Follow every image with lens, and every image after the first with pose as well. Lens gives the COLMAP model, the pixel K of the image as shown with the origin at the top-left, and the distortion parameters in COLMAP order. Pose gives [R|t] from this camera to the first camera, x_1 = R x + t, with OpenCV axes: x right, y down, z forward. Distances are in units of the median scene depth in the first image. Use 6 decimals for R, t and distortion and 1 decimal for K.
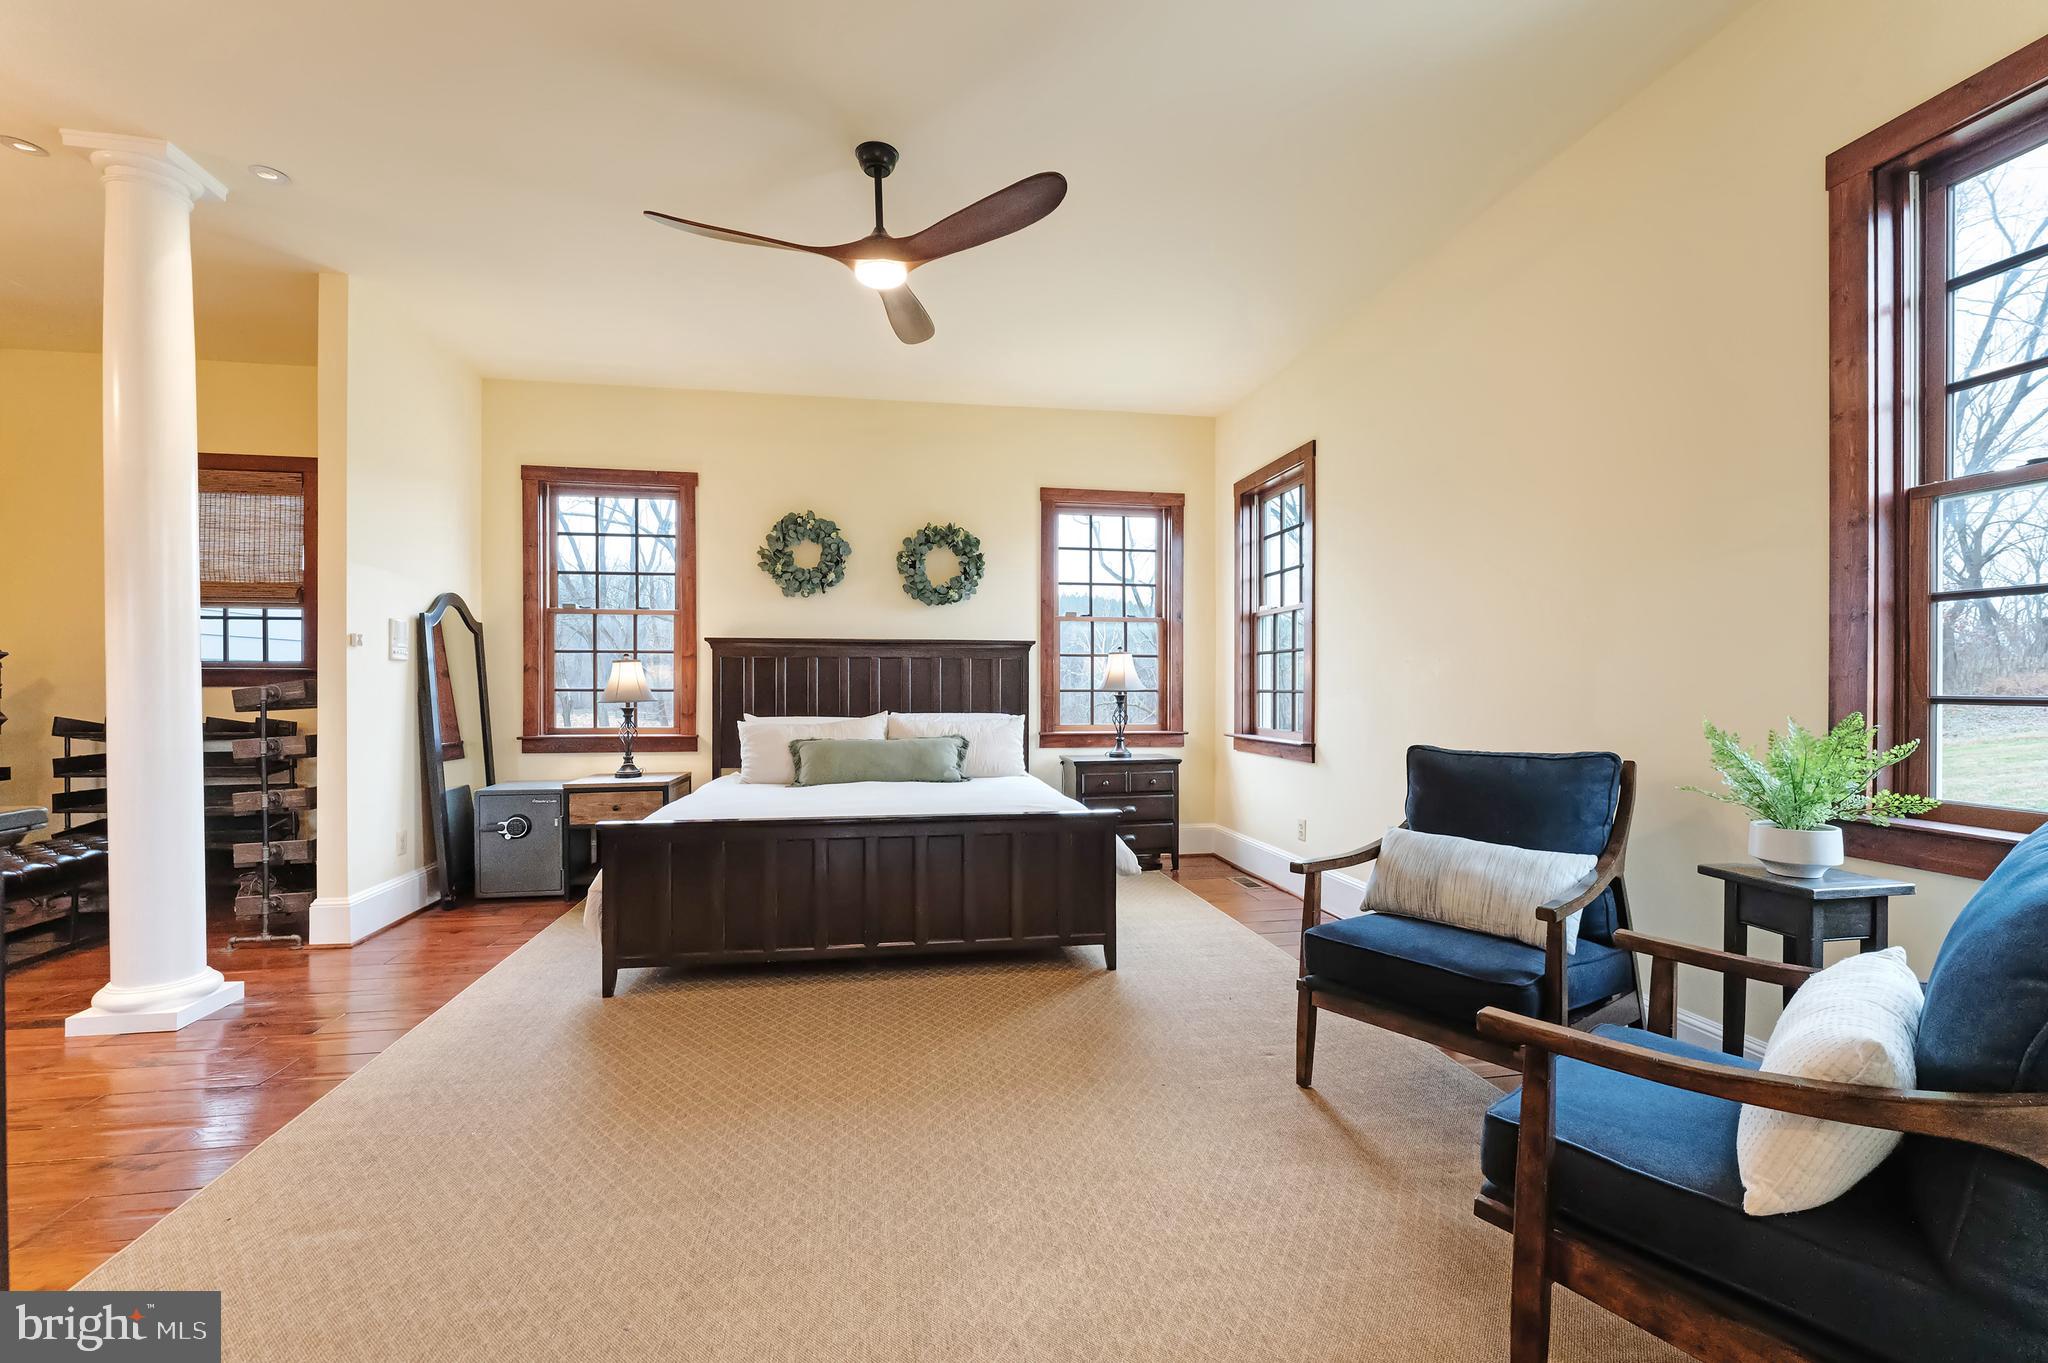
lens RADIAL K [[839.8, 0, 985.0], [0, 839.8, 693.0], [0, 0, 1]] dist [-0.000333, -0.000644]
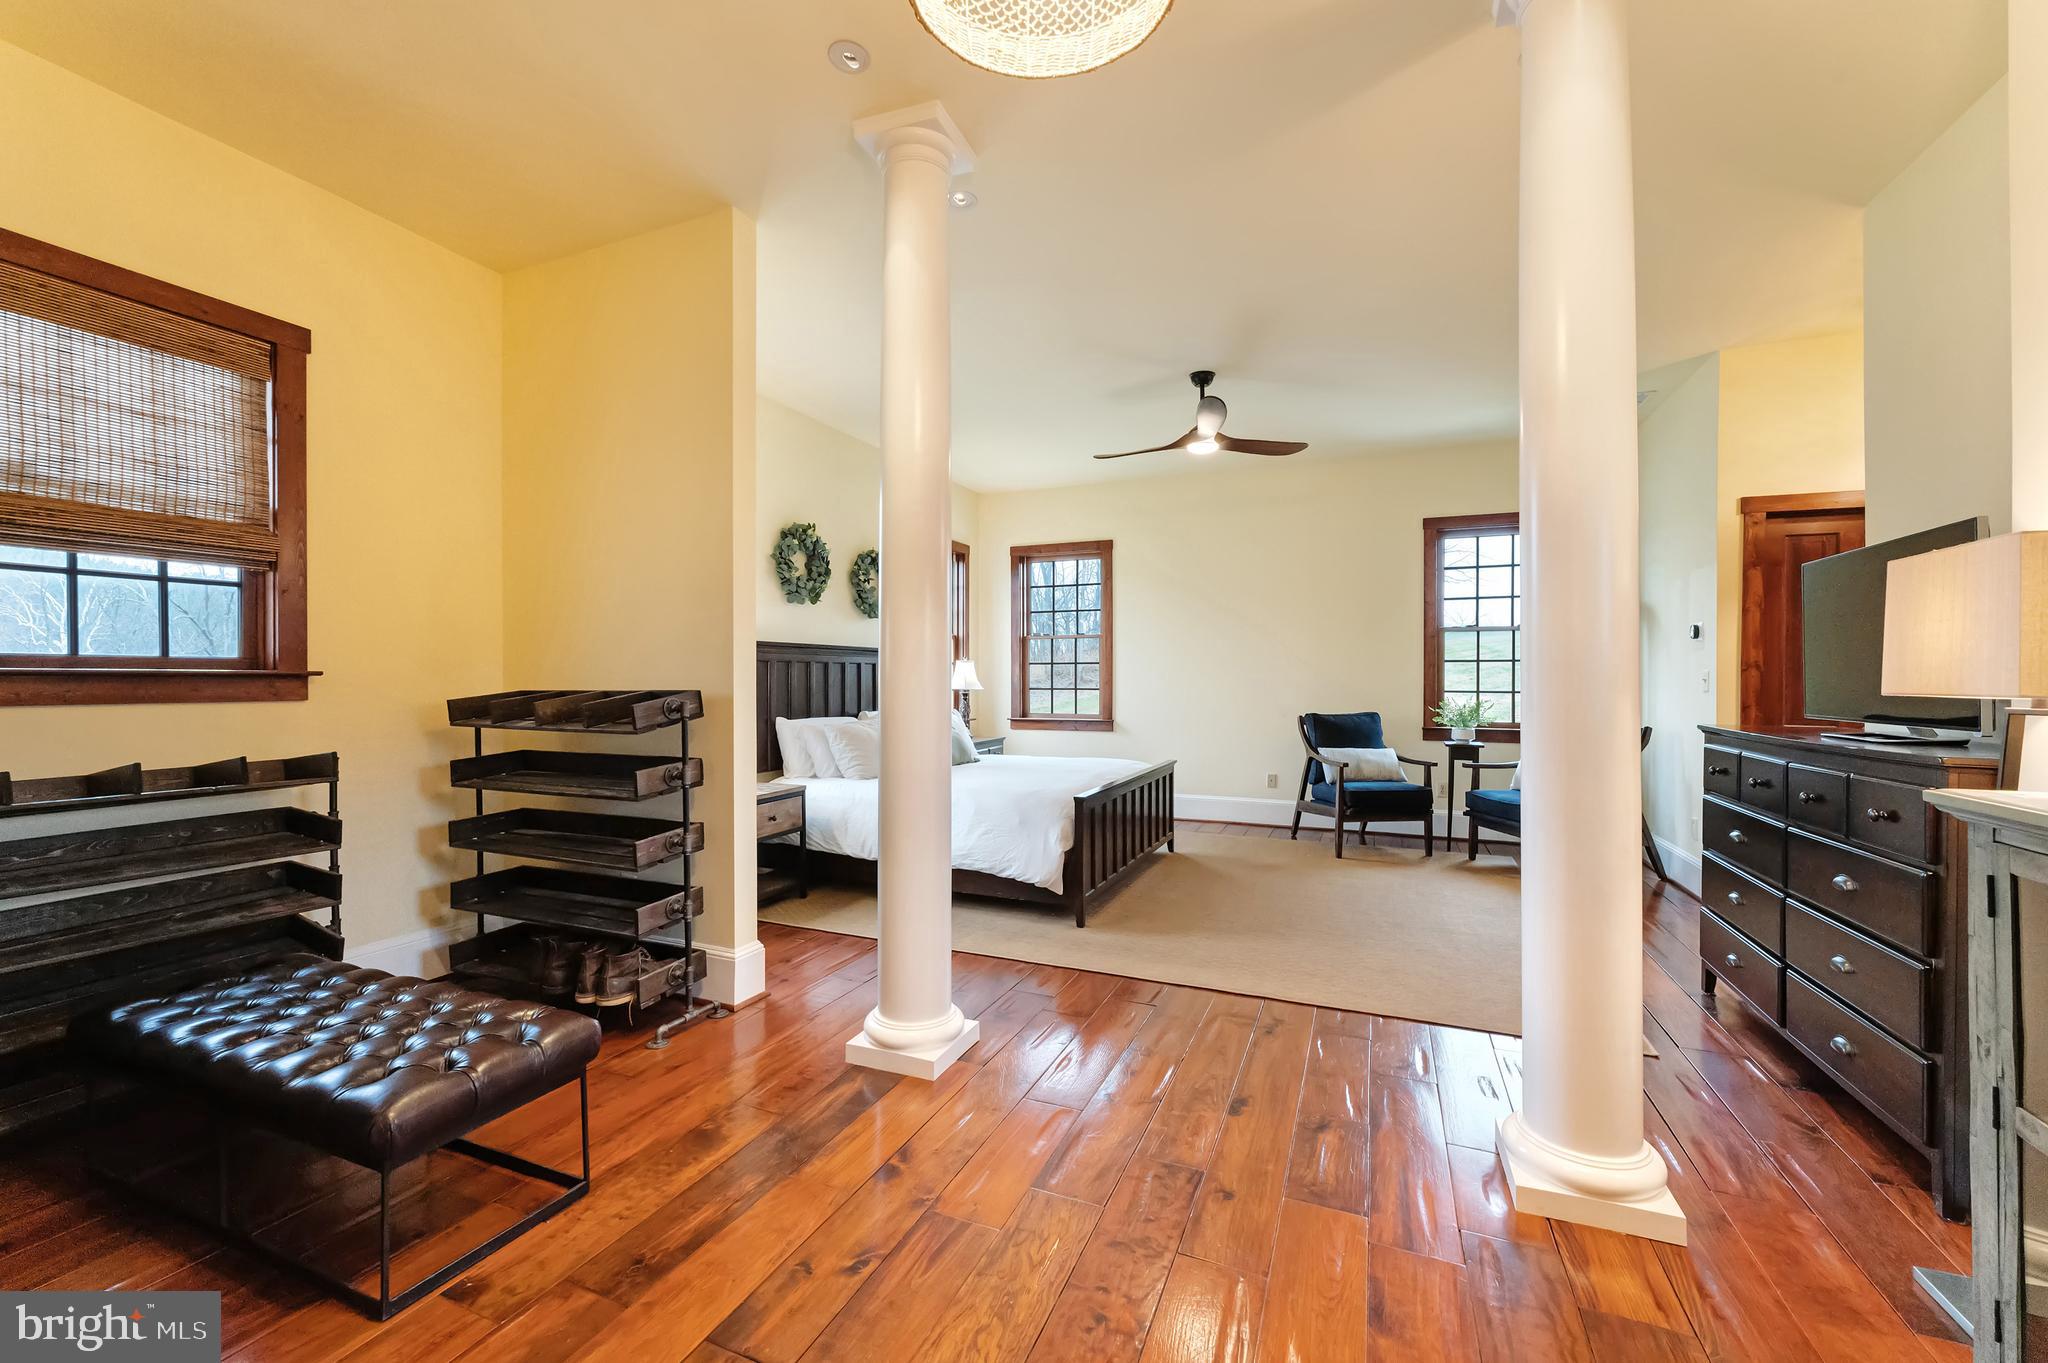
lens RADIAL K [[839.8, 0, 998.7], [0, 839.8, 677.5], [0, 0, 1]] dist [-0.000333, -0.000644]
pose [[0.544760, -0.000741, 0.838591, -0.962316], [0.003607, 0.999992, -0.001459, -0.019779], [-0.838584, 0.003820, 0.544759, 0.222867]]
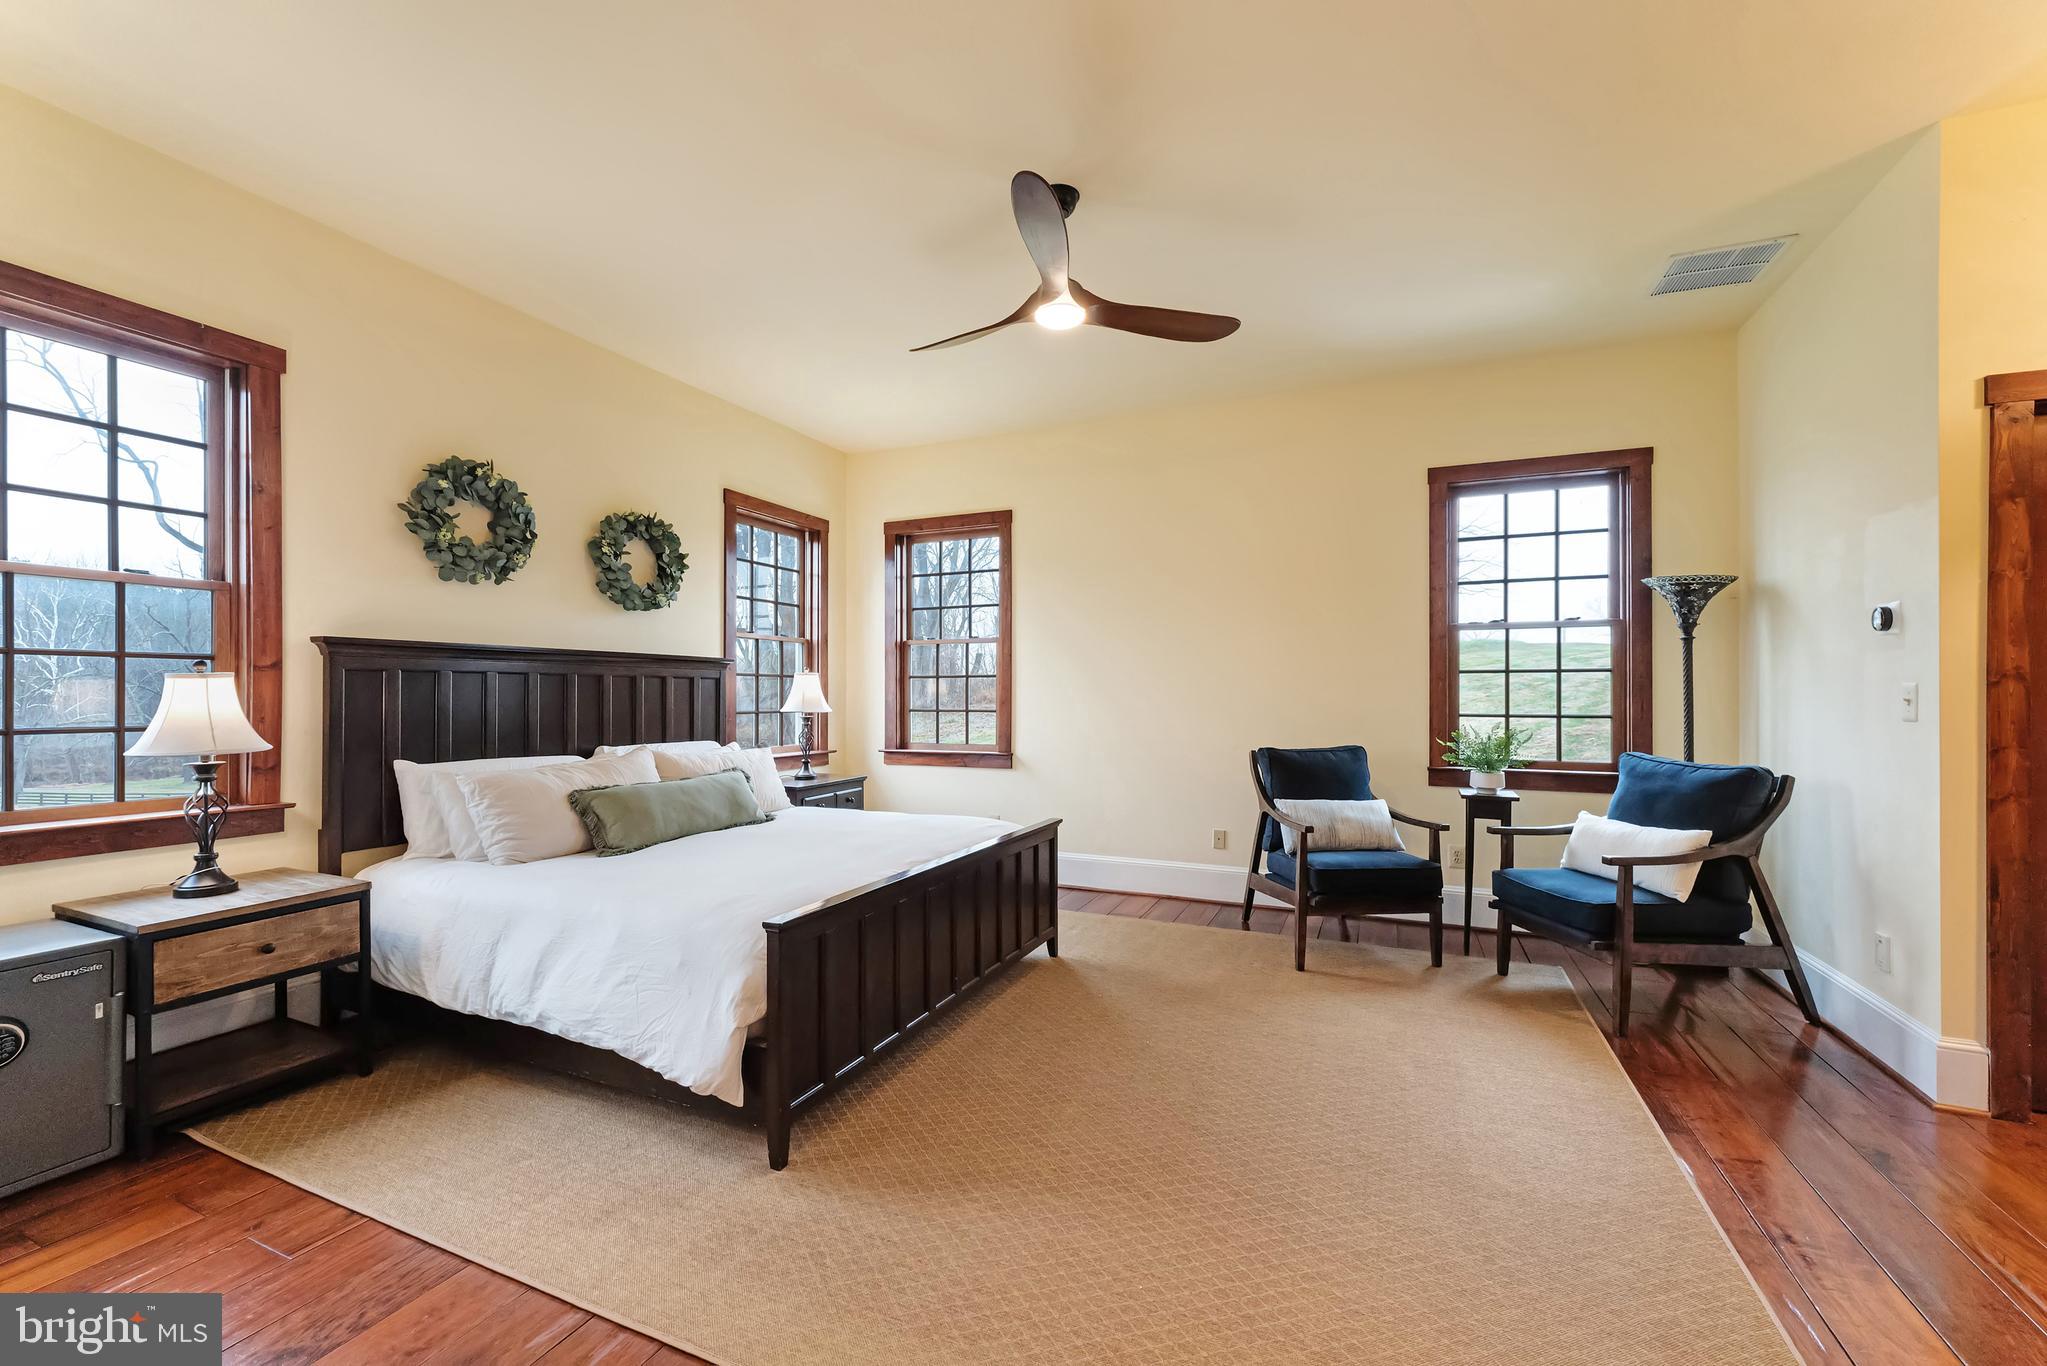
lens RADIAL K [[840.9, 0, 1015.3], [0, 840.9, 690.5], [0, 0, 1]] dist [0.000235, -0.000090]
pose [[0.541921, 0.002983, 0.840424, -0.550847], [0.004239, 0.999971, -0.006283, -0.021033], [-0.840419, 0.006967, 0.541893, 0.260113]]
